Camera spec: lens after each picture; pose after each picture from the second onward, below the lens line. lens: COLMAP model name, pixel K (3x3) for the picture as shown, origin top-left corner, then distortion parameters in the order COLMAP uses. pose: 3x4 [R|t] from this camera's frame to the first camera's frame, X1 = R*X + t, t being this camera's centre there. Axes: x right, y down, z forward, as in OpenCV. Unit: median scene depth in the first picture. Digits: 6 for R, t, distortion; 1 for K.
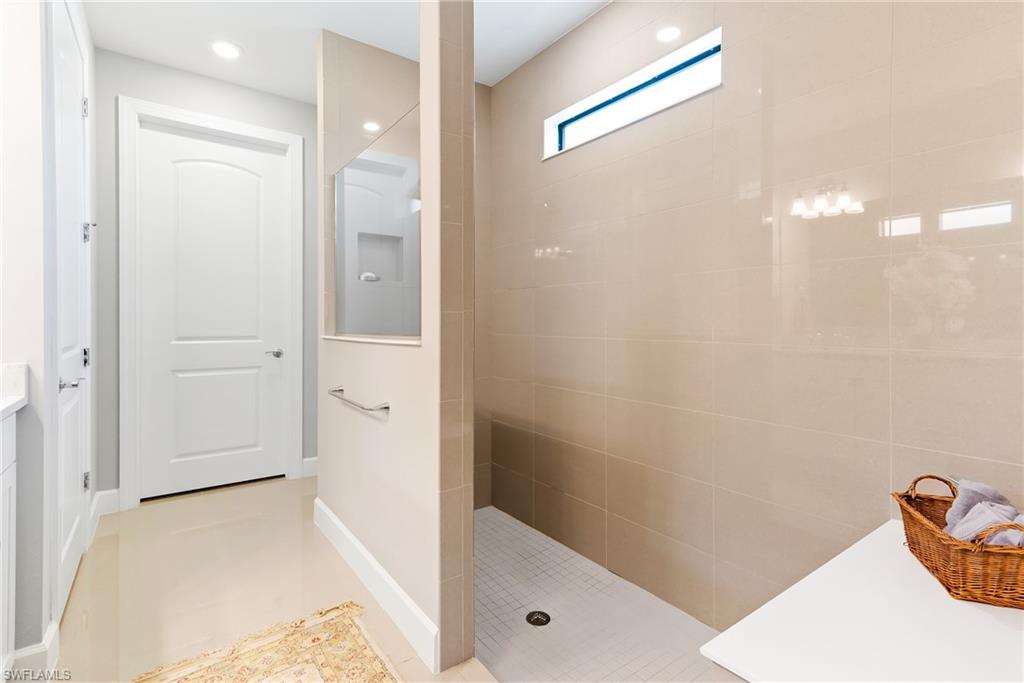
lens RADIAL K [[475.8, 0, 513.3], [0, 475.8, 323.8], [0, 0, 1]] dist [0.008210, -0.000010]
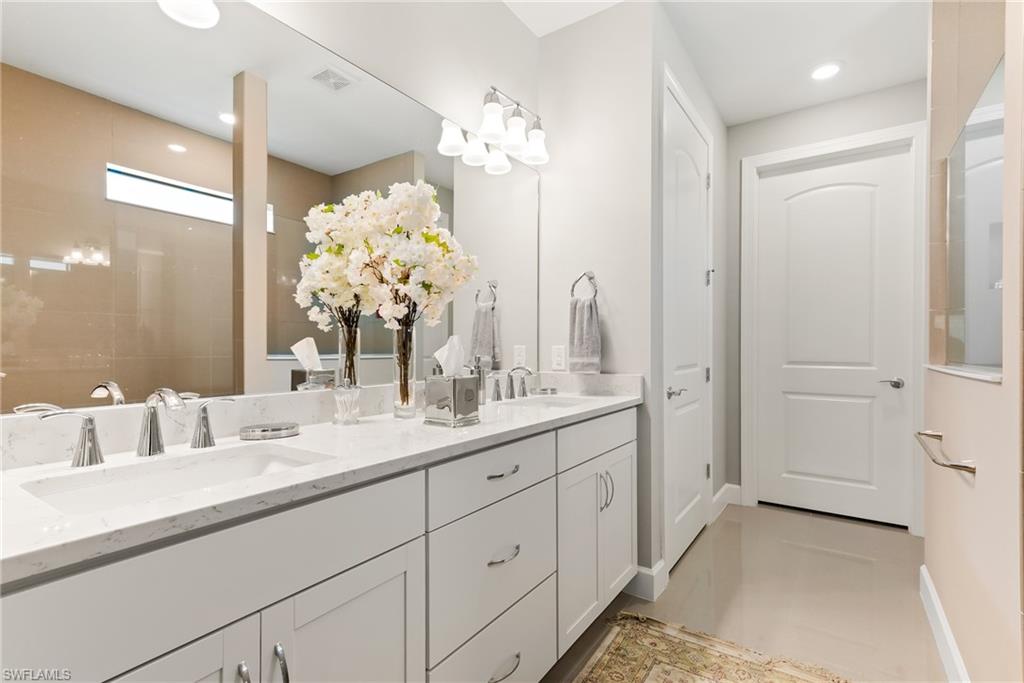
lens RADIAL K [[471.7, 0, 510.4], [0, 471.7, 348.7], [0, 0, 1]] dist [0.003883, 0.000190]
pose [[0.316364, 0.003533, -0.948631, 0.132448], [-0.004756, 0.999986, 0.002138, 0.000052], [0.948626, 0.003836, 0.316377, 0.085280]]
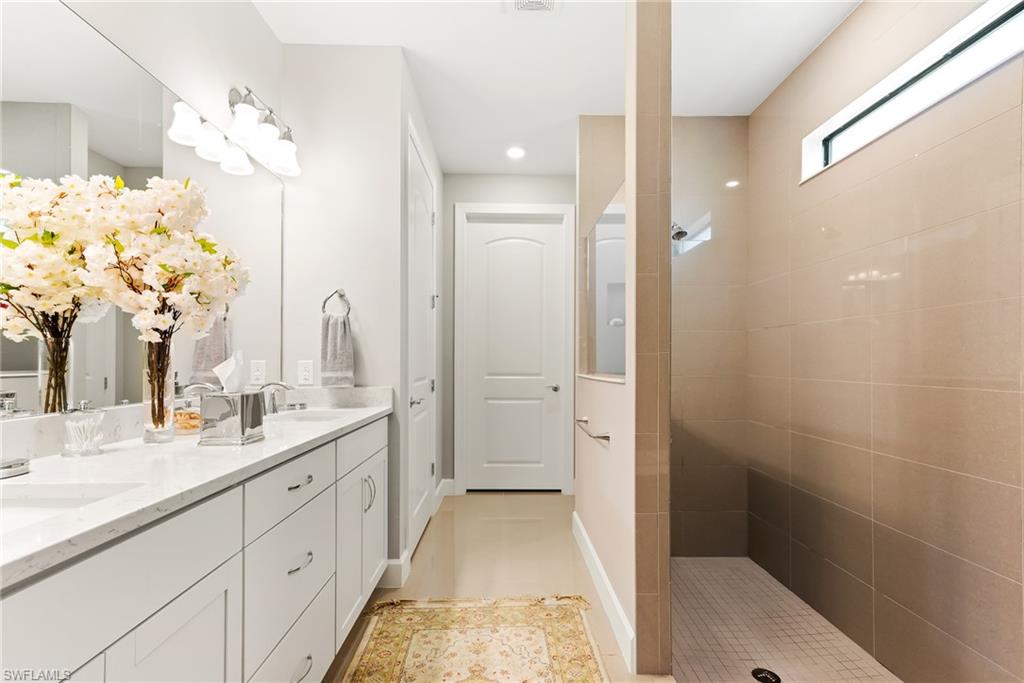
lens RADIAL K [[472.4, 0, 511.7], [0, 472.4, 360.8], [0, 0, 1]] dist [0.001359, 0.000074]
pose [[0.812982, 0.000932, -0.582288, 0.149534], [-0.005117, 0.999972, -0.005543, -0.000545], [0.582266, 0.007486, 0.812964, -0.047785]]
